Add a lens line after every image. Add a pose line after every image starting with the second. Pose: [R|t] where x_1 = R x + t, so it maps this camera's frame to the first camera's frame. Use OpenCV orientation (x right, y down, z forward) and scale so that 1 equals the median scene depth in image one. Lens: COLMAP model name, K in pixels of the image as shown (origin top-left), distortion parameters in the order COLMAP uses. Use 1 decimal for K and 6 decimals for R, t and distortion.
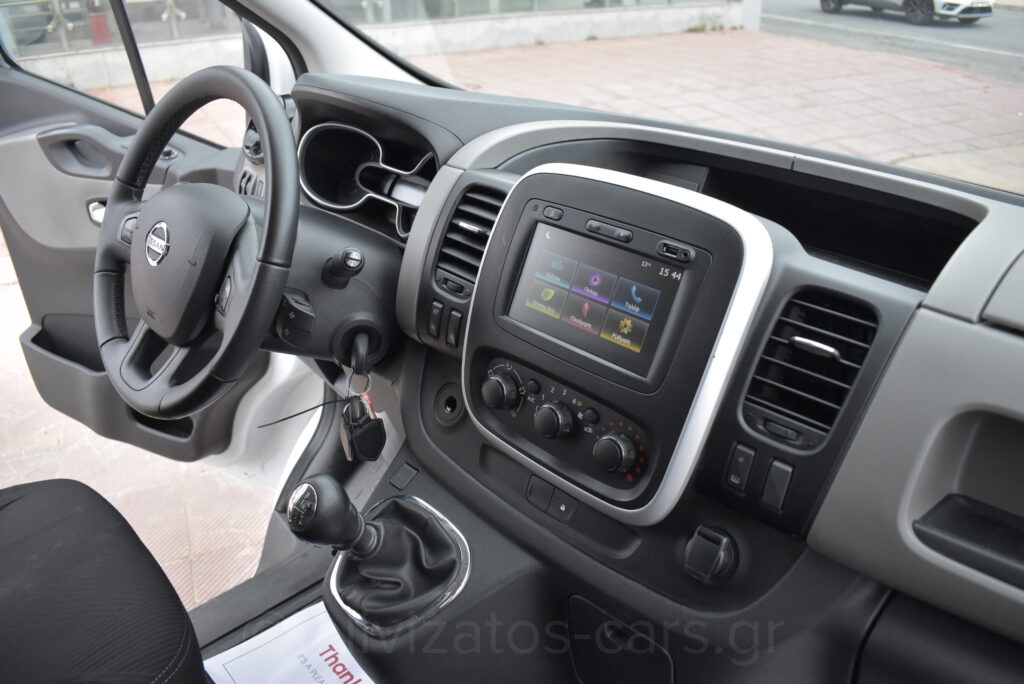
lens RADIAL K [[806.6, 0, 516.5], [0, 806.6, 344.0], [0, 0, 1]] dist [-0.102465, 0.009038]
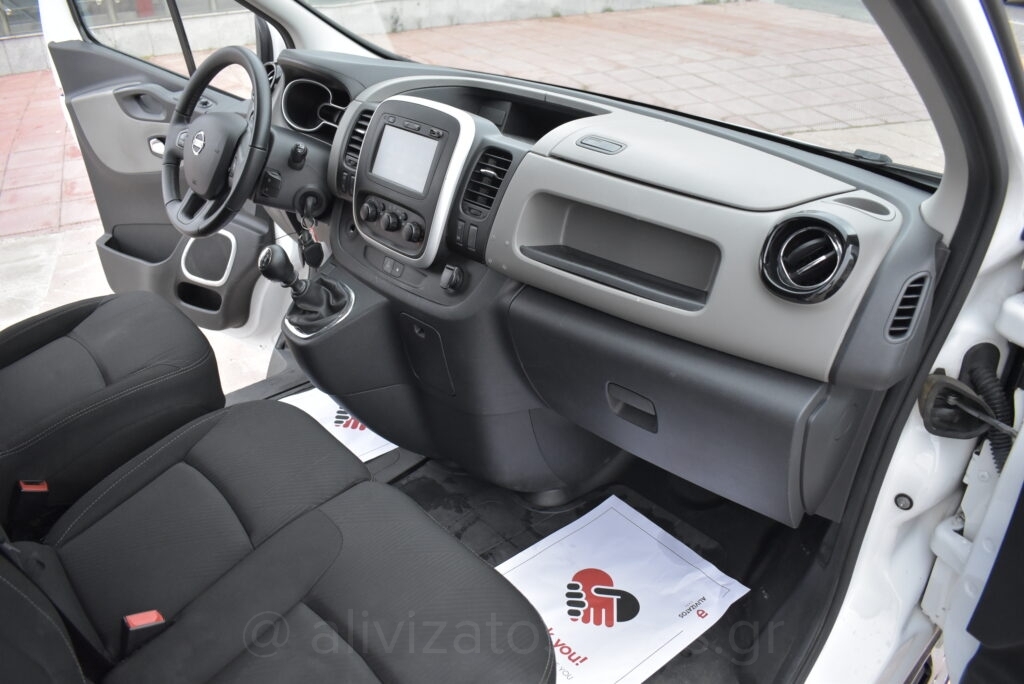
lens RADIAL K [[806.6, 0, 510.5], [0, 806.6, 348.2], [0, 0, 1]] dist [-0.102465, 0.009038]
pose [[0.998648, 0.018658, -0.048521, 0.343815], [-0.016734, 0.999069, 0.039761, 0.247451], [0.049217, -0.038895, 0.998030, -0.762154]]
